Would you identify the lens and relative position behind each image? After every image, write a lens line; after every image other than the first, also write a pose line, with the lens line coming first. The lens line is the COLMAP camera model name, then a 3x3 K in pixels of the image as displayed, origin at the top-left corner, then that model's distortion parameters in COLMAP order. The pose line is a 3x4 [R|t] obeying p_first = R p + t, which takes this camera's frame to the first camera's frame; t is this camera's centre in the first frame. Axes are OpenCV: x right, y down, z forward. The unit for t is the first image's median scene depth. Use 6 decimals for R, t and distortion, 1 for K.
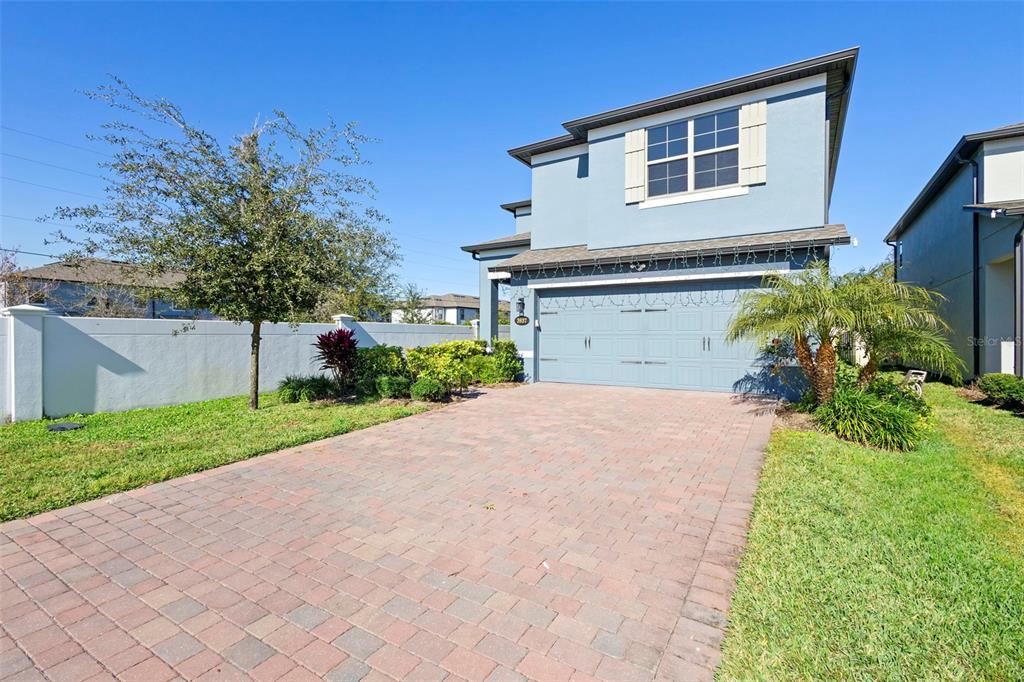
lens RADIAL K [[469.5, 0, 504.5], [0, 469.5, 335.1], [0, 0, 1]] dist [0.008082, -0.000095]
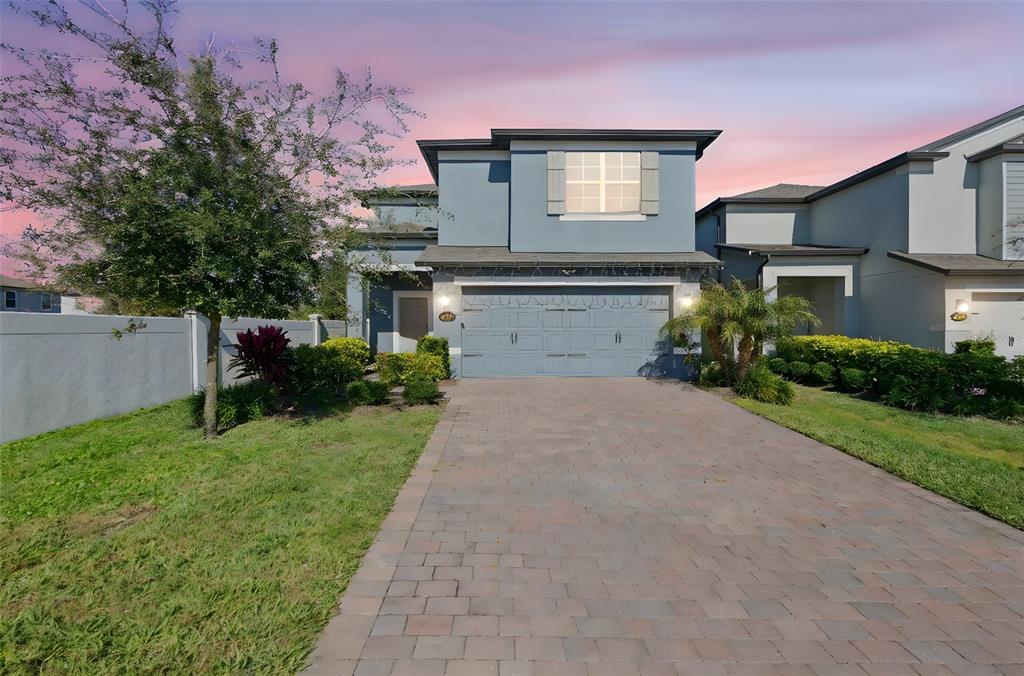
lens RADIAL K [[465.7, 0, 512.6], [0, 465.7, 330.7], [0, 0, 1]] dist [0.009674, -0.001116]
pose [[0.841679, -0.005650, 0.539949, -0.443145], [0.004074, 0.999983, 0.004113, -0.006862], [-0.539963, -0.001262, 0.841688, 0.117053]]
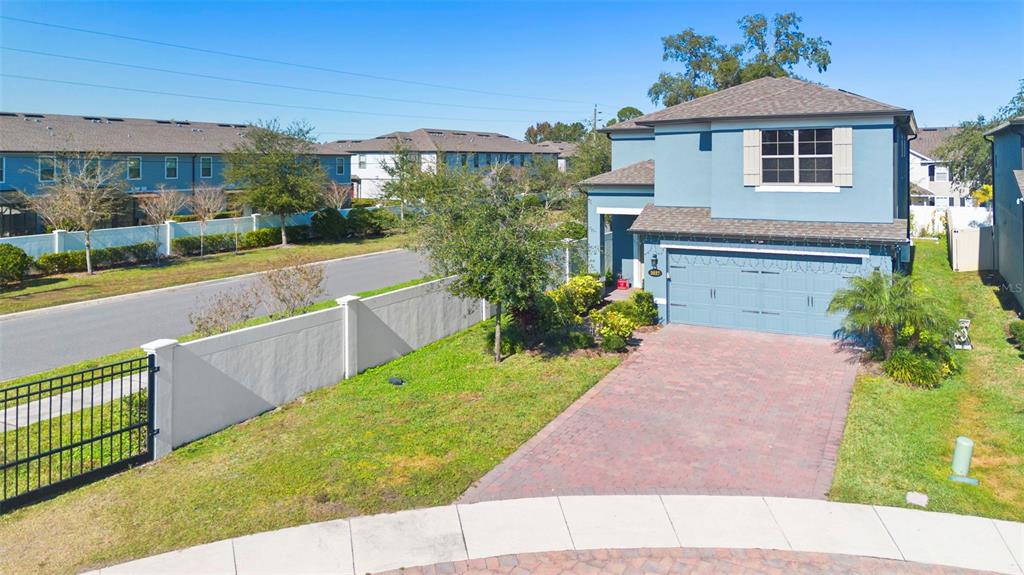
lens RADIAL K [[703.4, 0, 510.4], [0, 703.4, 186.4], [0, 0, 1]] dist [0.055916, -0.044550]
pose [[0.998858, -0.016384, 0.044889, -0.486229], [0.015528, 0.999692, 0.019355, -0.346054], [-0.045192, -0.018636, 0.998804, -0.932652]]
